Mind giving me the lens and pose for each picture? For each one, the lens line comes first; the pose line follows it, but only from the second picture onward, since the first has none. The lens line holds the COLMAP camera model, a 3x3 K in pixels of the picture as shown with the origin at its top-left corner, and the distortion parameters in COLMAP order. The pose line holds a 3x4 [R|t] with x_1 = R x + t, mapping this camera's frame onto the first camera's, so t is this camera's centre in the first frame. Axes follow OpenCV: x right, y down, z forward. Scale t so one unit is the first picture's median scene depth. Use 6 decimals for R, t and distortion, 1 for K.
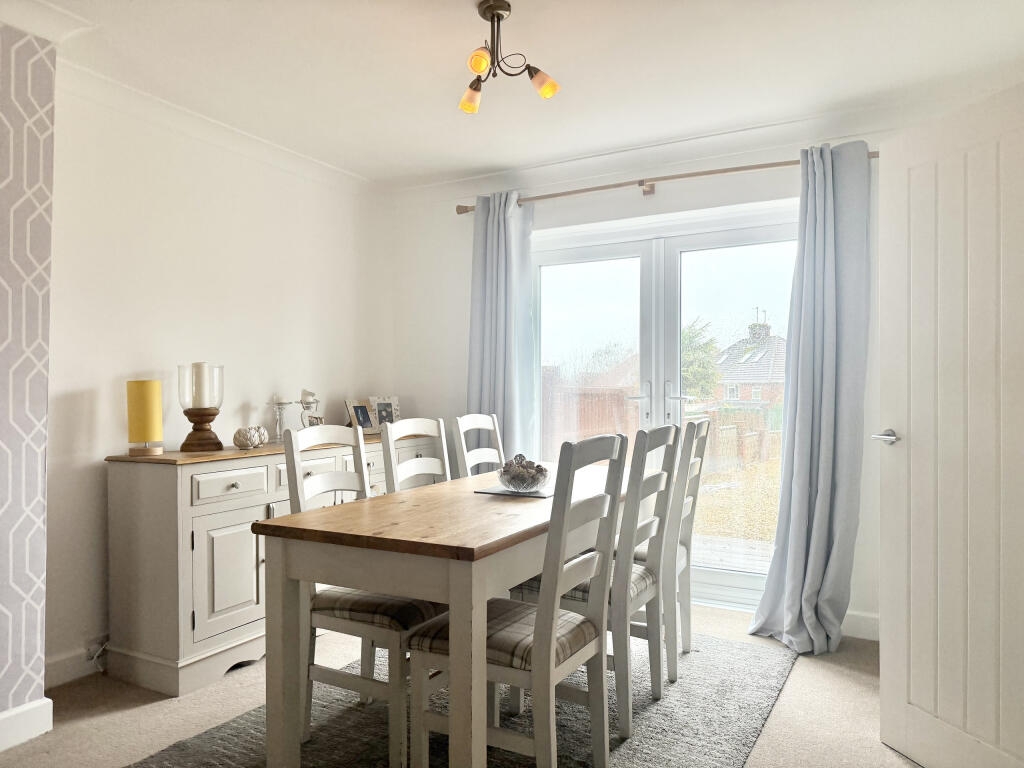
lens RADIAL K [[714.0, 0, 505.9], [0, 714.0, 389.8], [0, 0, 1]] dist [0.007927, 0.000120]
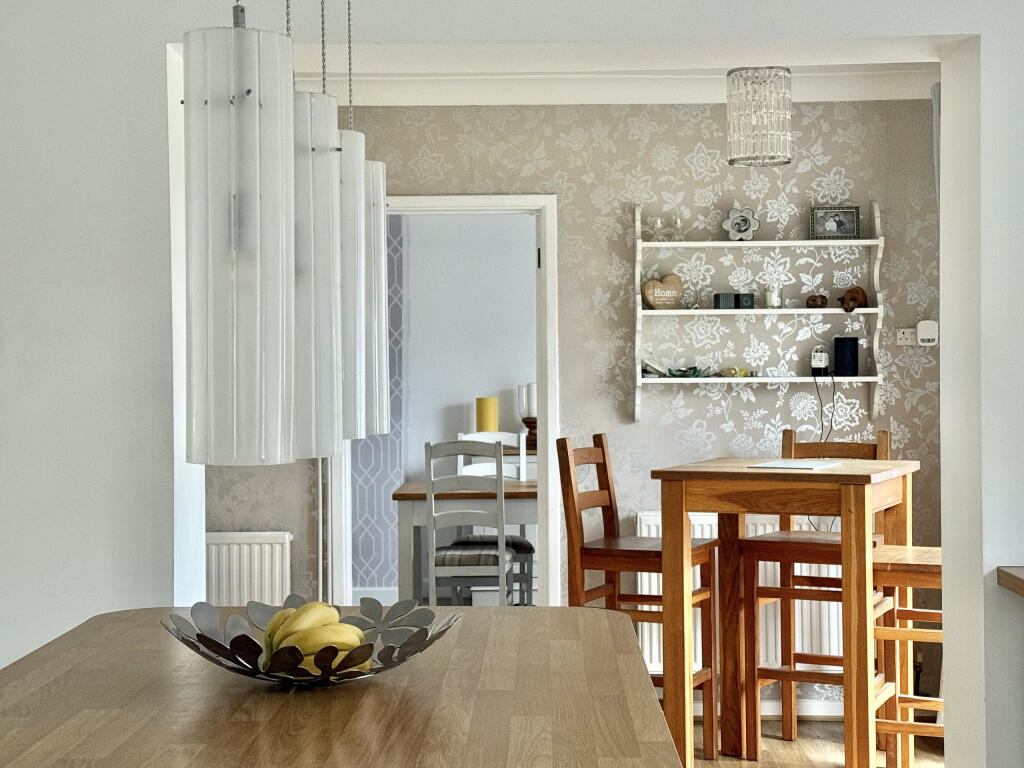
lens RADIAL K [[1657.0, 0, 512.0], [0, 1657.0, 384.0], [0, 0, 1]] dist [0.133443, -0.037894]
pose [[0.483608, 0.009559, -0.875233, 2.263257], [0.006989, 0.999866, 0.014782, -0.082741], [0.875257, -0.013265, 0.483476, -0.514232]]
